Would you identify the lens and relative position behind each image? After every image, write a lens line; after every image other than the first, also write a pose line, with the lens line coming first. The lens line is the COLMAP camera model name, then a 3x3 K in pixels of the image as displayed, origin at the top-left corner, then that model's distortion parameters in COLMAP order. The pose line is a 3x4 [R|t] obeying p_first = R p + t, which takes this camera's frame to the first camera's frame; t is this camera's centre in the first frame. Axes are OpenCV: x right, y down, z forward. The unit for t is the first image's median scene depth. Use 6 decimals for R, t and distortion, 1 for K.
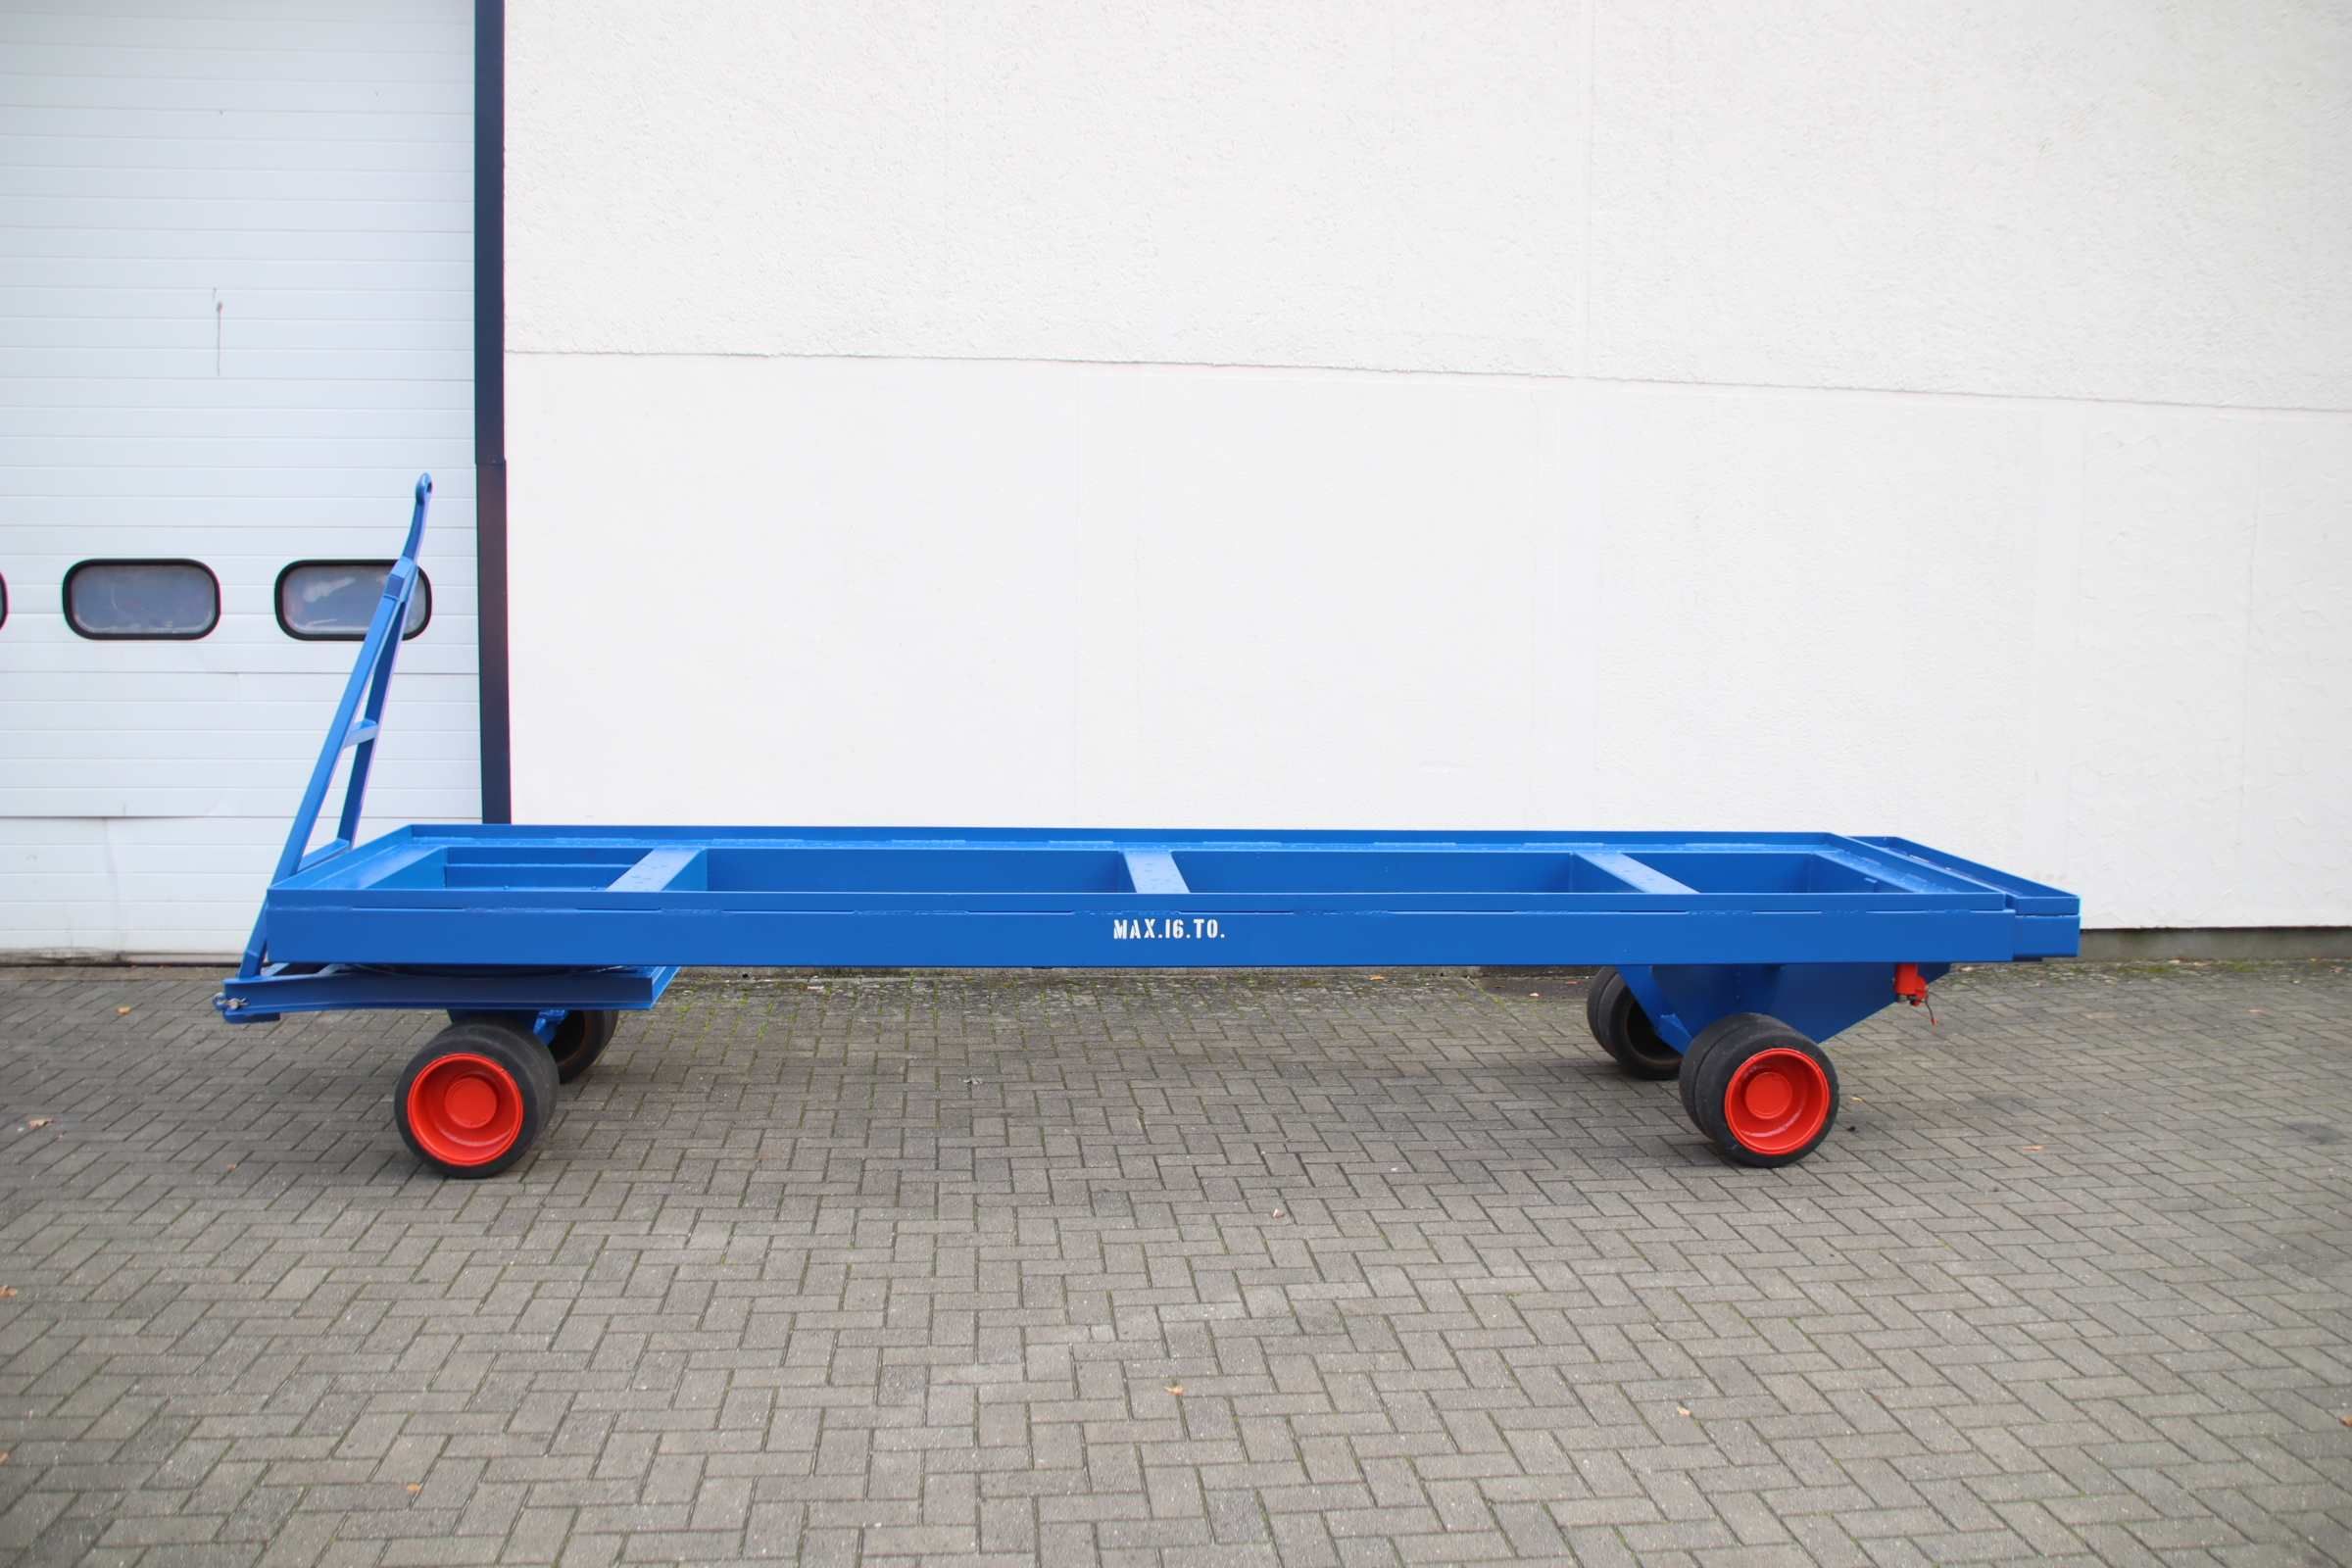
lens RADIAL K [[2012.9, 0, 1240.3], [0, 2012.9, 785.7], [0, 0, 1]] dist [-0.153684, 0.116544]
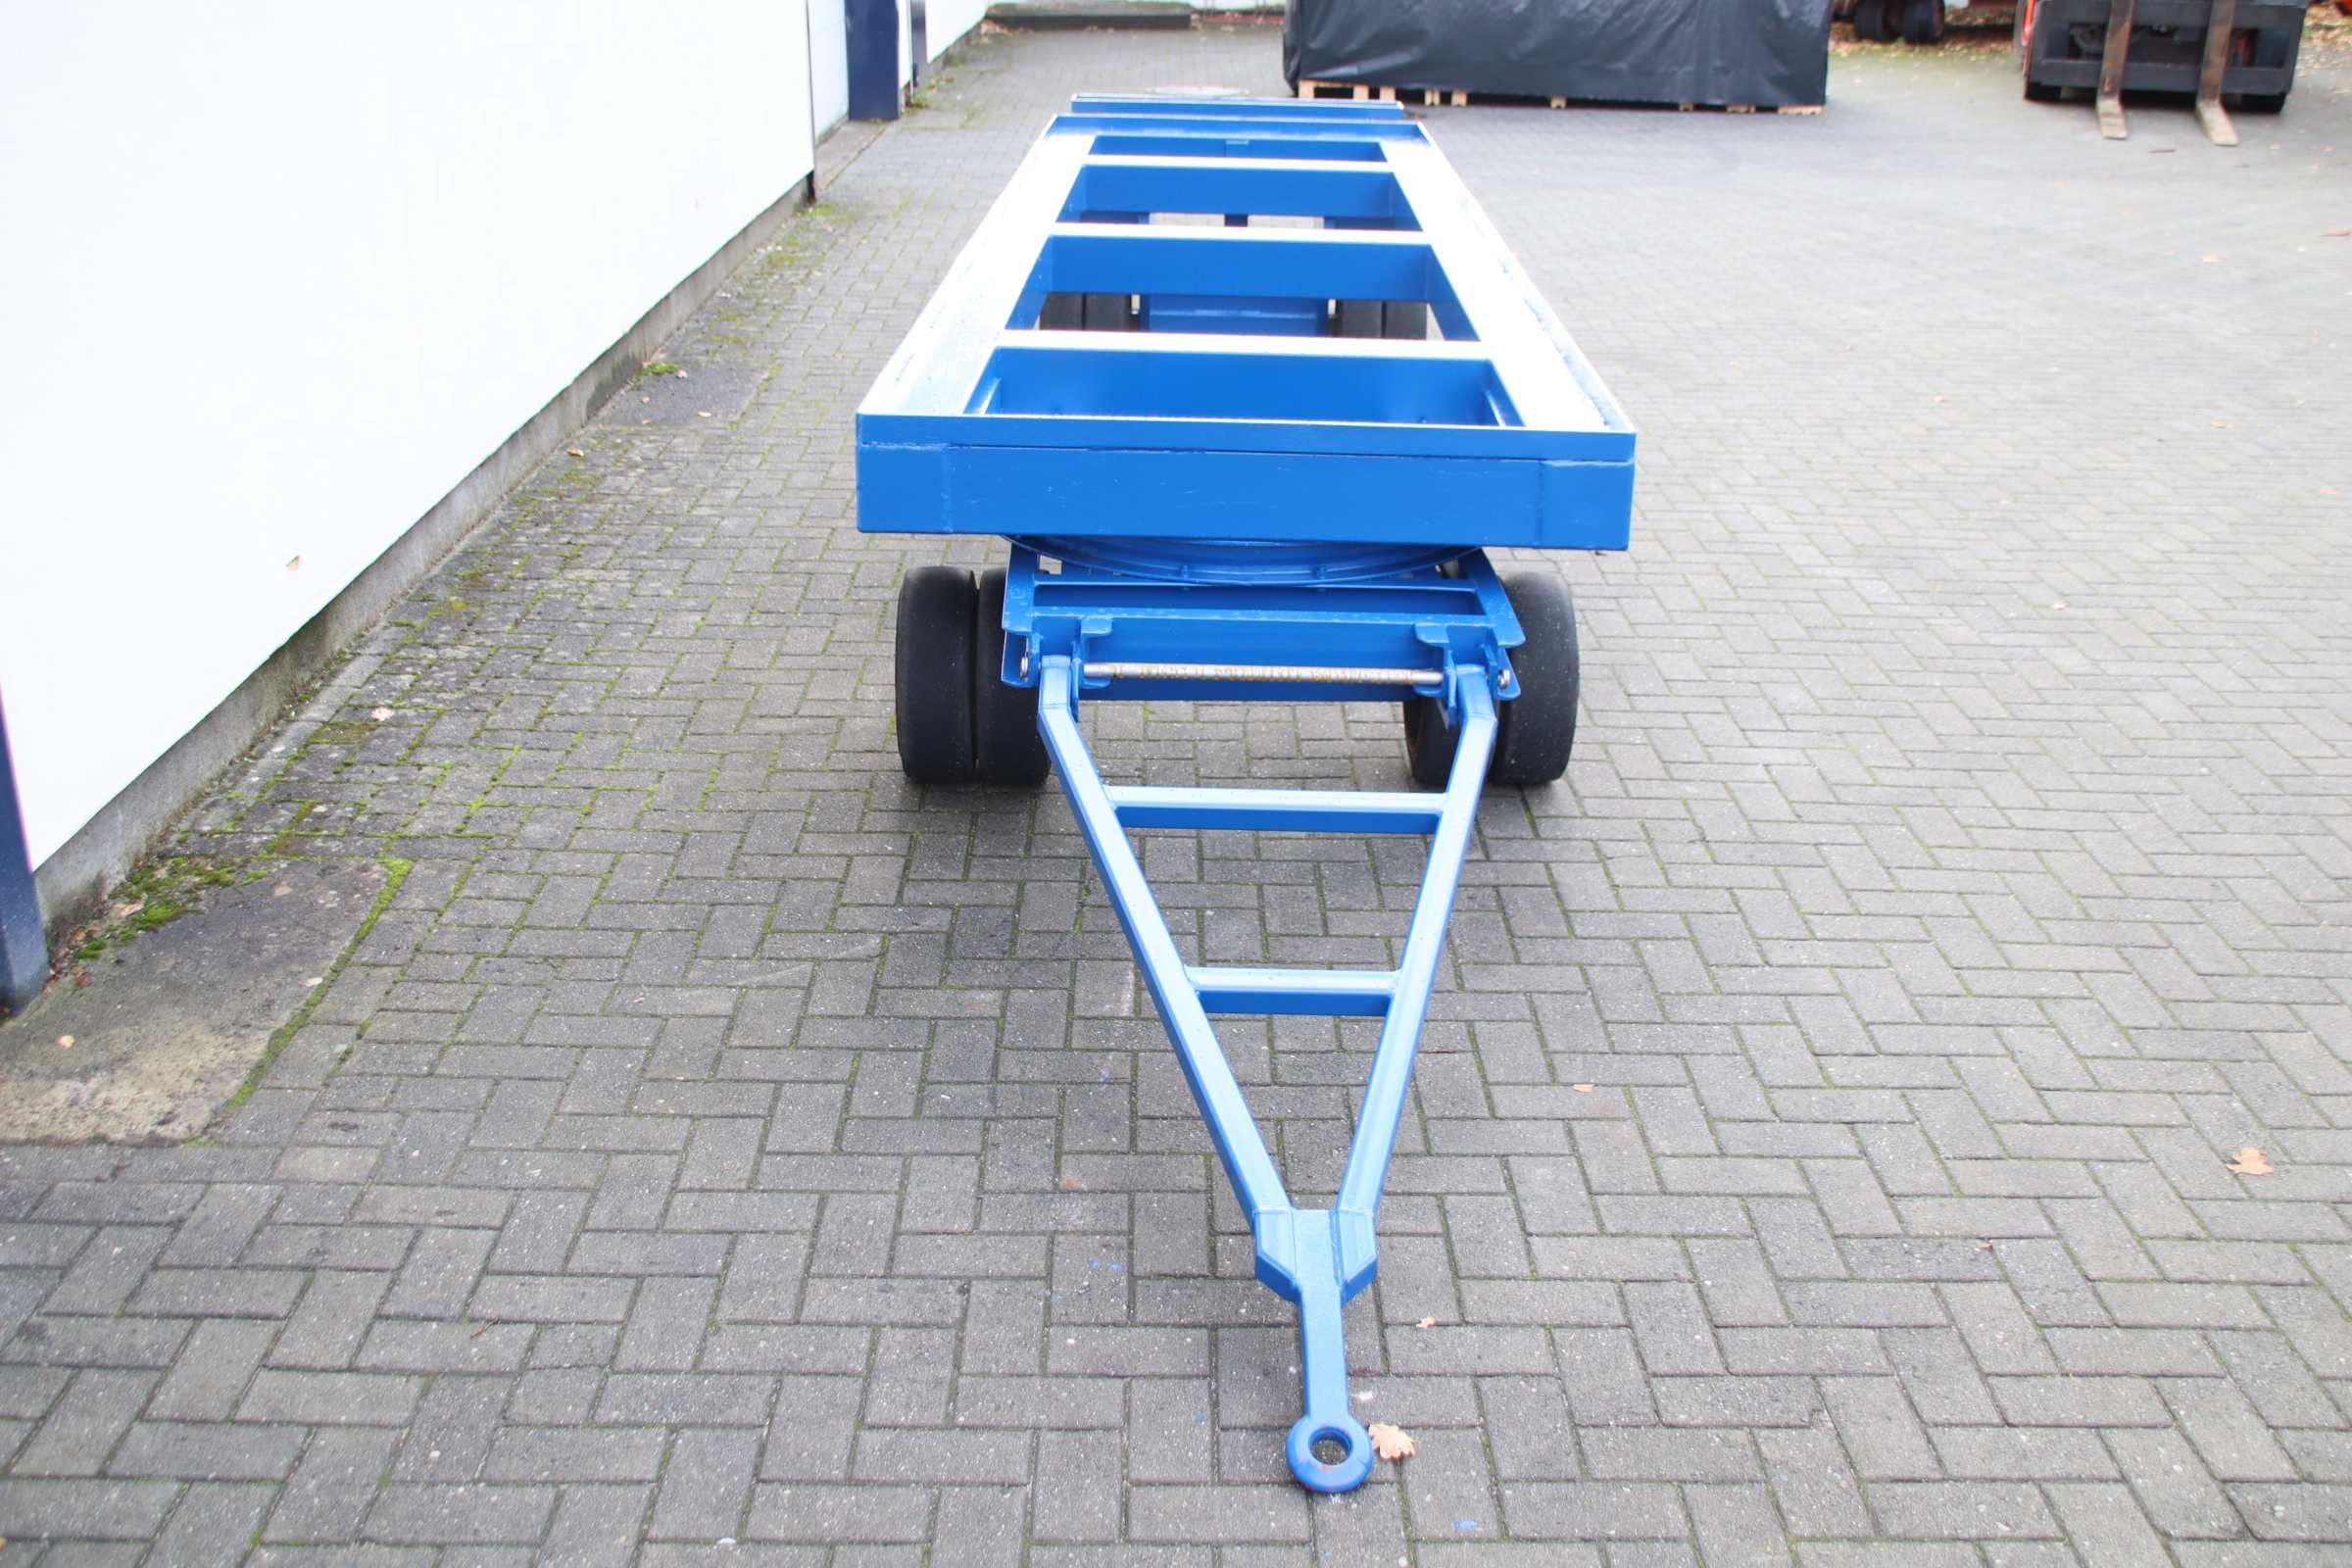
lens RADIAL K [[2350.6, 0, 1164.4], [0, 2350.6, 772.9], [0, 0, 1]] dist [-0.120357, 0.160081]
pose [[0.129023, -0.378840, 0.916424, -1.049893], [0.096291, 0.924568, 0.368650, -0.126253], [-0.986955, 0.040679, 0.155770, 0.972776]]
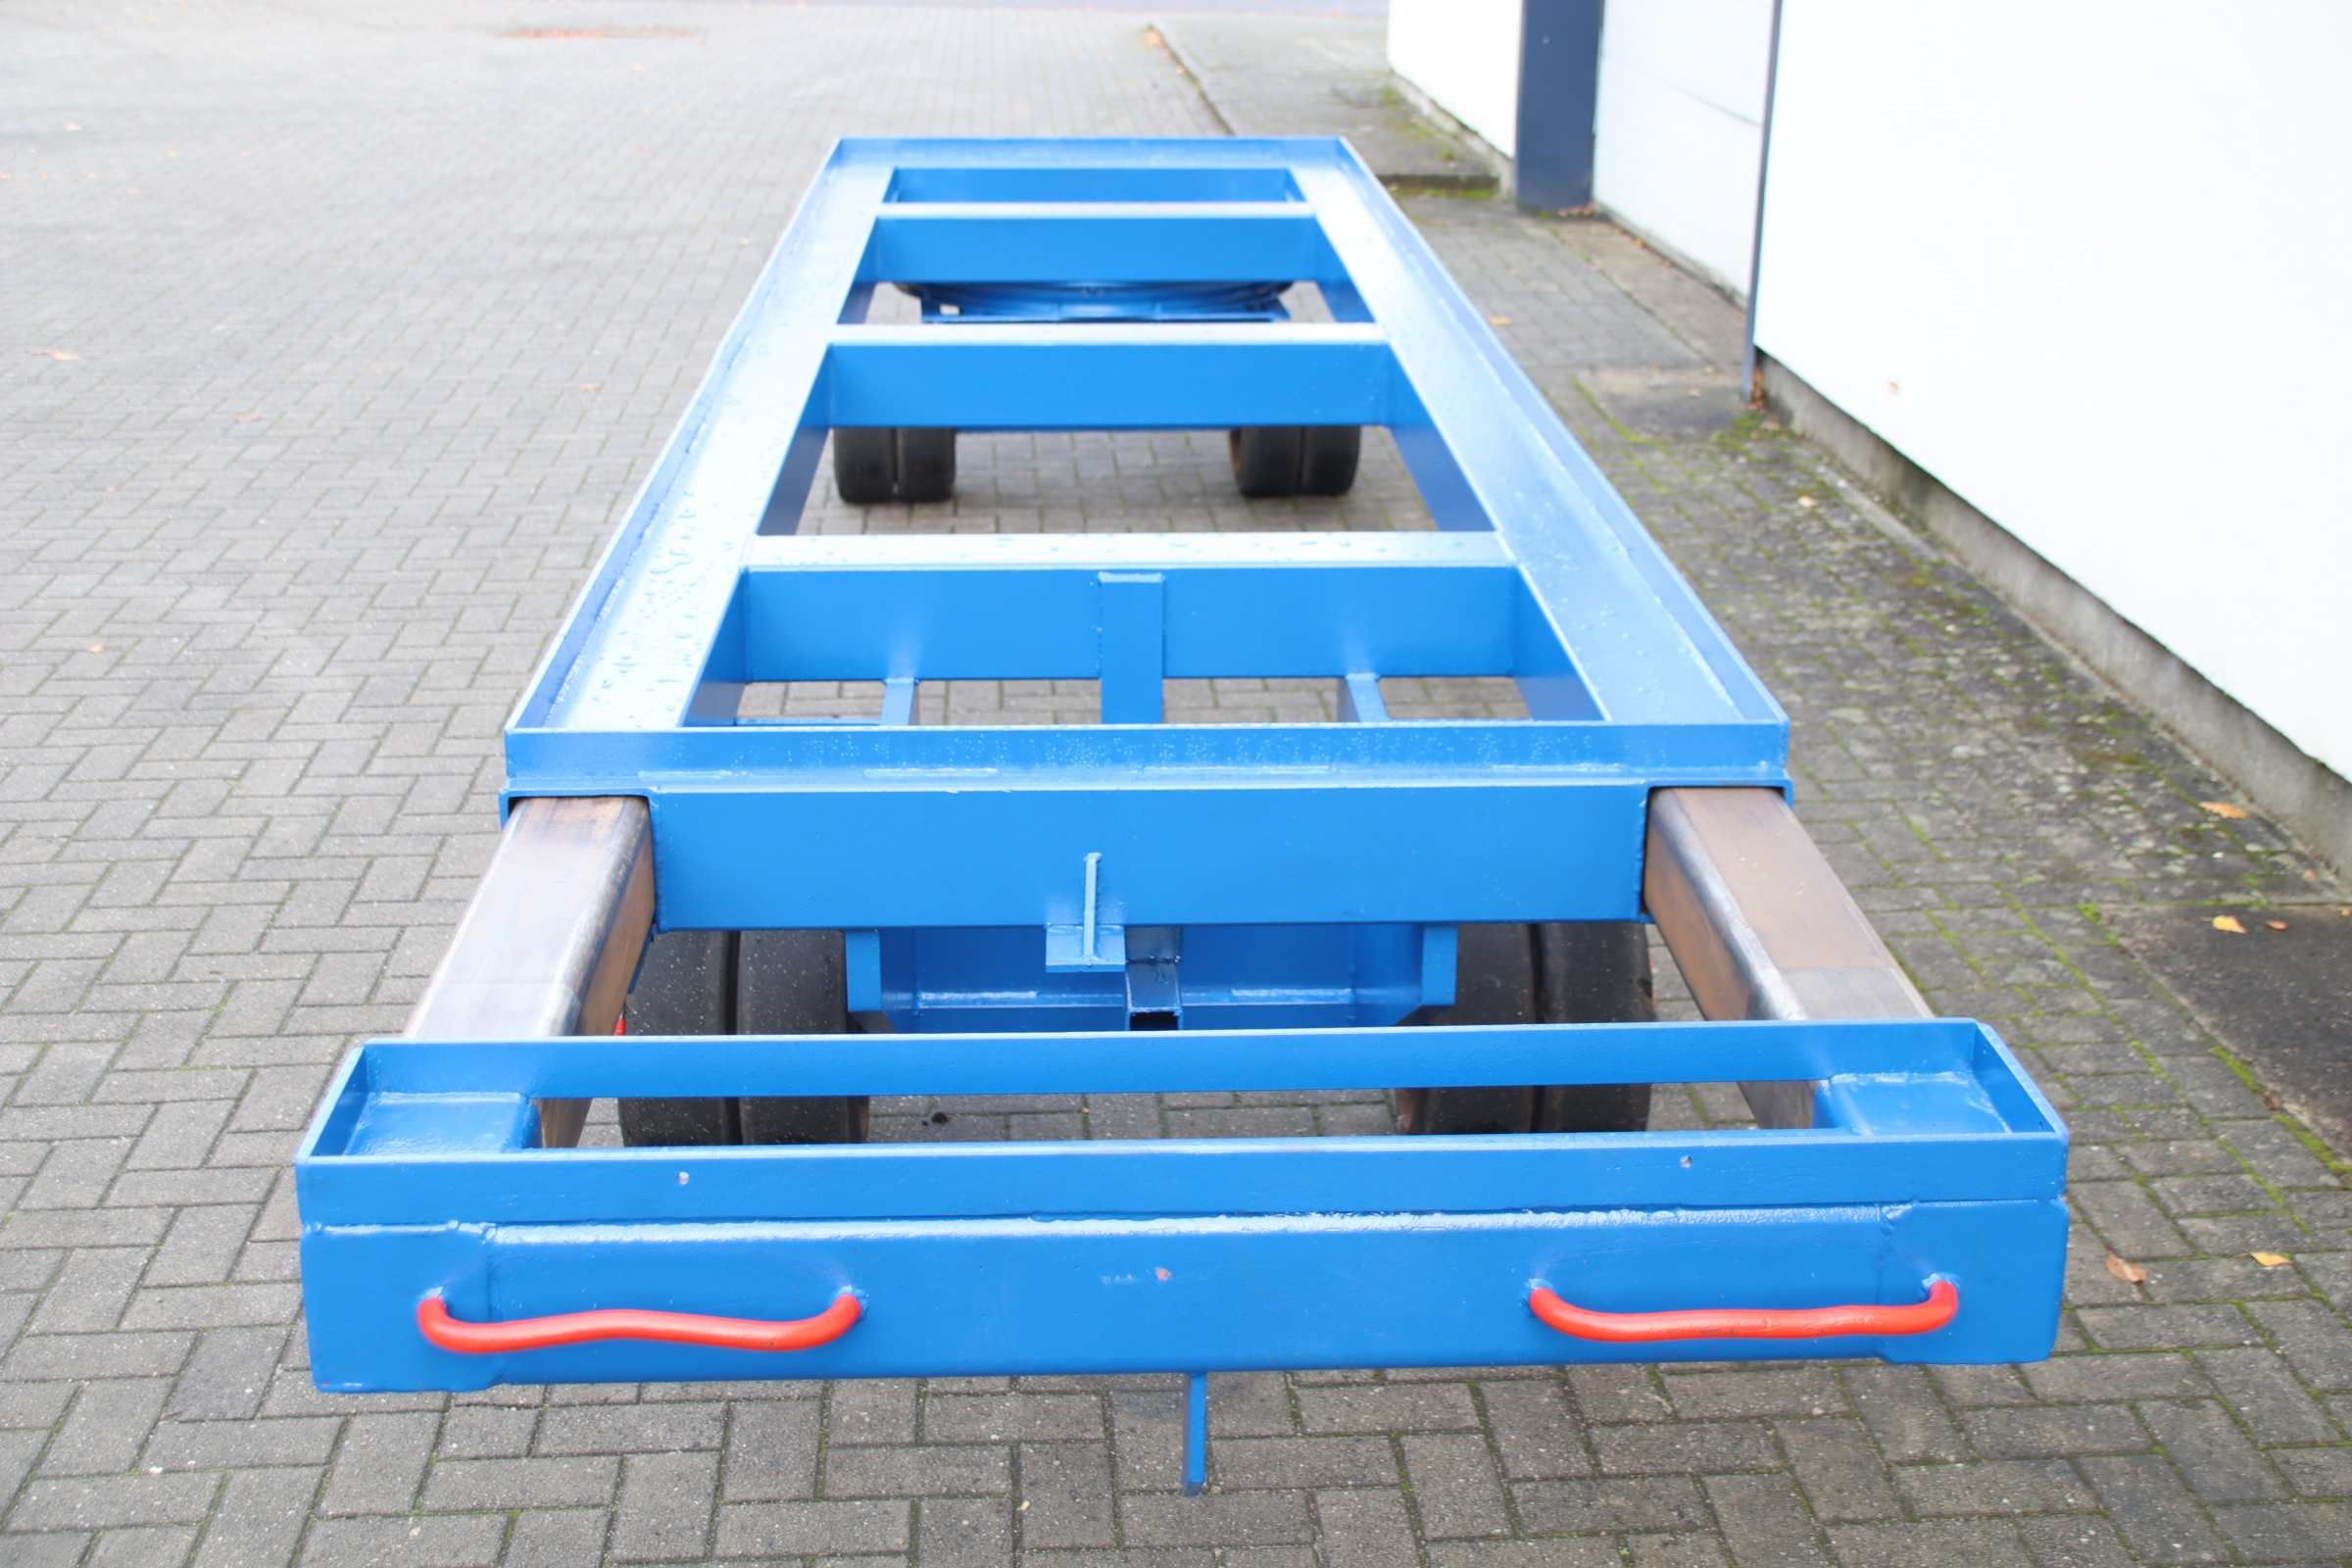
lens RADIAL K [[2931.5, 0, 1176.0], [0, 2931.5, 784.0], [0, 0, 1]] dist [0.006442, 0.020941]
pose [[-0.061933, 0.310478, -0.948561, 0.984838], [-0.123666, 0.940675, 0.315971, -0.116967], [0.990389, 0.136874, -0.019863, 1.155884]]
